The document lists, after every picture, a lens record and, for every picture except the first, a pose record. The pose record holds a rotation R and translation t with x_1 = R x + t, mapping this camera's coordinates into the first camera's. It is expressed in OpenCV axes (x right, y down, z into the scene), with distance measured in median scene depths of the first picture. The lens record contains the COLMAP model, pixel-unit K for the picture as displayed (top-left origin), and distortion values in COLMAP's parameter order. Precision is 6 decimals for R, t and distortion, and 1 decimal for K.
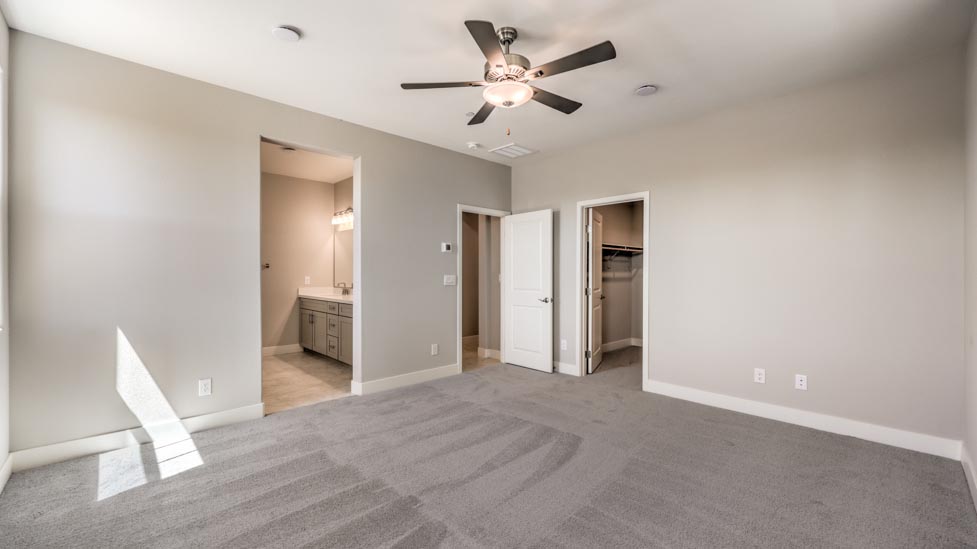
lens RADIAL K [[395.6, 0, 481.1], [0, 395.6, 274.0], [0, 0, 1]] dist [0.000527, 0.000027]
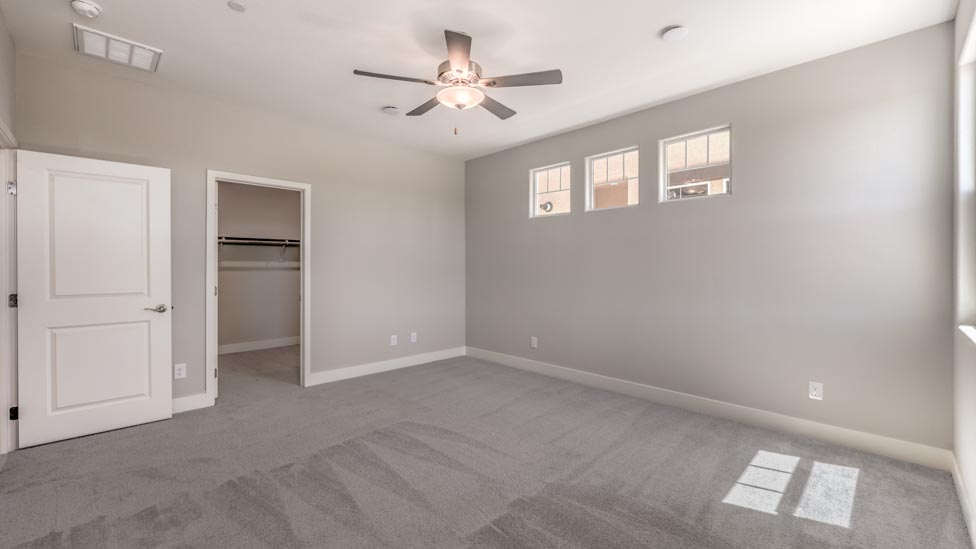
lens RADIAL K [[395.2, 0, 480.6], [0, 395.2, 274.0], [0, 0, 1]] dist [0.000527, 0.000027]
pose [[-0.002977, -0.008891, 0.999956, -0.660900], [0.008533, 0.999924, 0.008916, 0.012003], [-0.999959, 0.008559, -0.002900, 0.663088]]
